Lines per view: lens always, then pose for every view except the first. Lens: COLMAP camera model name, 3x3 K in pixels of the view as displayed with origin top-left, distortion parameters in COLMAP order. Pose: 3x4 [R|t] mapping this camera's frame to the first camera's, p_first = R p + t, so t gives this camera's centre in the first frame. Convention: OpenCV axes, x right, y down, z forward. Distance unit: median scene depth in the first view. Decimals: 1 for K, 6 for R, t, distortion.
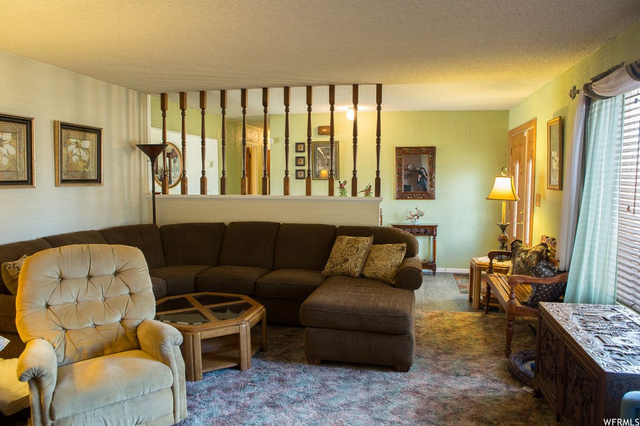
lens RADIAL K [[449.8, 0, 319.4], [0, 449.8, 211.2], [0, 0, 1]] dist [-0.070439, 0.040141]
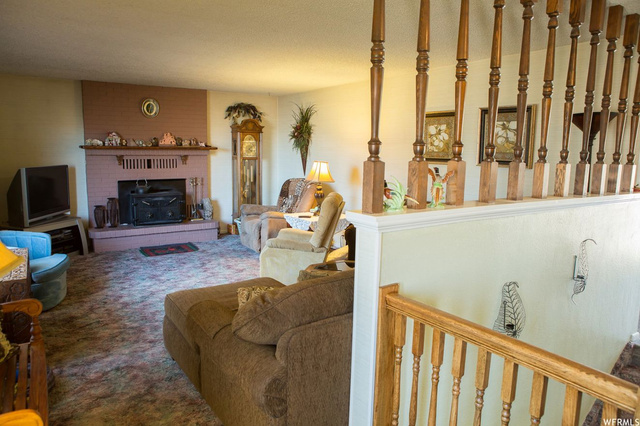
lens RADIAL K [[449.8, 0, 316.3], [0, 449.8, 214.7], [0, 0, 1]] dist [-0.070439, 0.040141]
pose [[-0.707547, 0.078471, -0.702296, 0.501466], [-0.079993, 0.978534, 0.189928, -0.112849], [0.702124, 0.190562, -0.686082, 1.462863]]
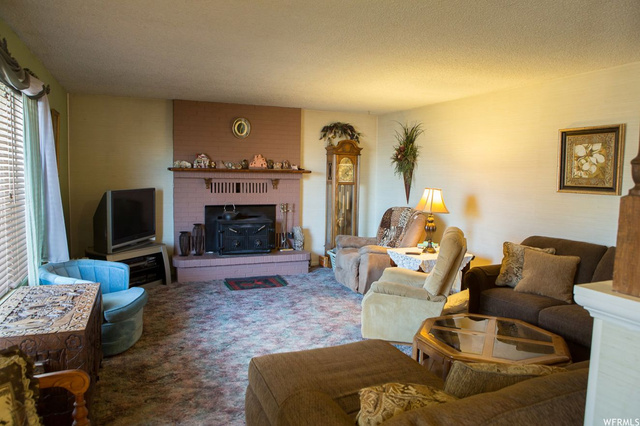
lens RADIAL K [[449.8, 0, 315.9], [0, 449.8, 214.2], [0, 0, 1]] dist [-0.070439, 0.040141]
pose [[-0.826859, 0.022952, -0.561940, 0.416046], [-0.075027, 0.985735, 0.150658, -0.097661], [0.557382, 0.166734, -0.813342, 1.283821]]
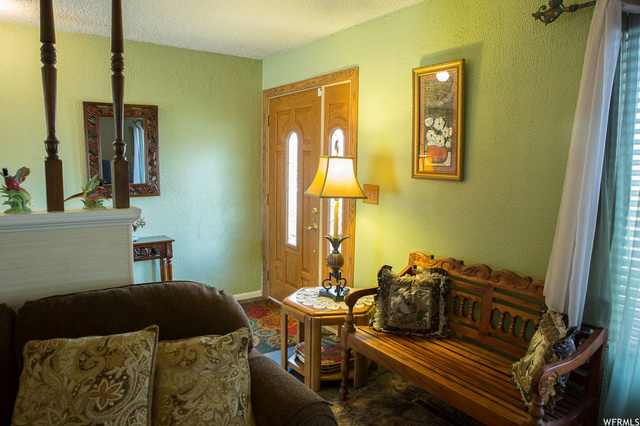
lens RADIAL K [[449.8, 0, 322.7], [0, 449.8, 210.4], [0, 0, 1]] dist [-0.070439, 0.040141]
pose [[0.687927, -0.078111, 0.721564, -0.036867], [0.048977, 0.996922, 0.061224, -0.051669], [-0.724126, -0.006777, 0.689635, 0.690642]]
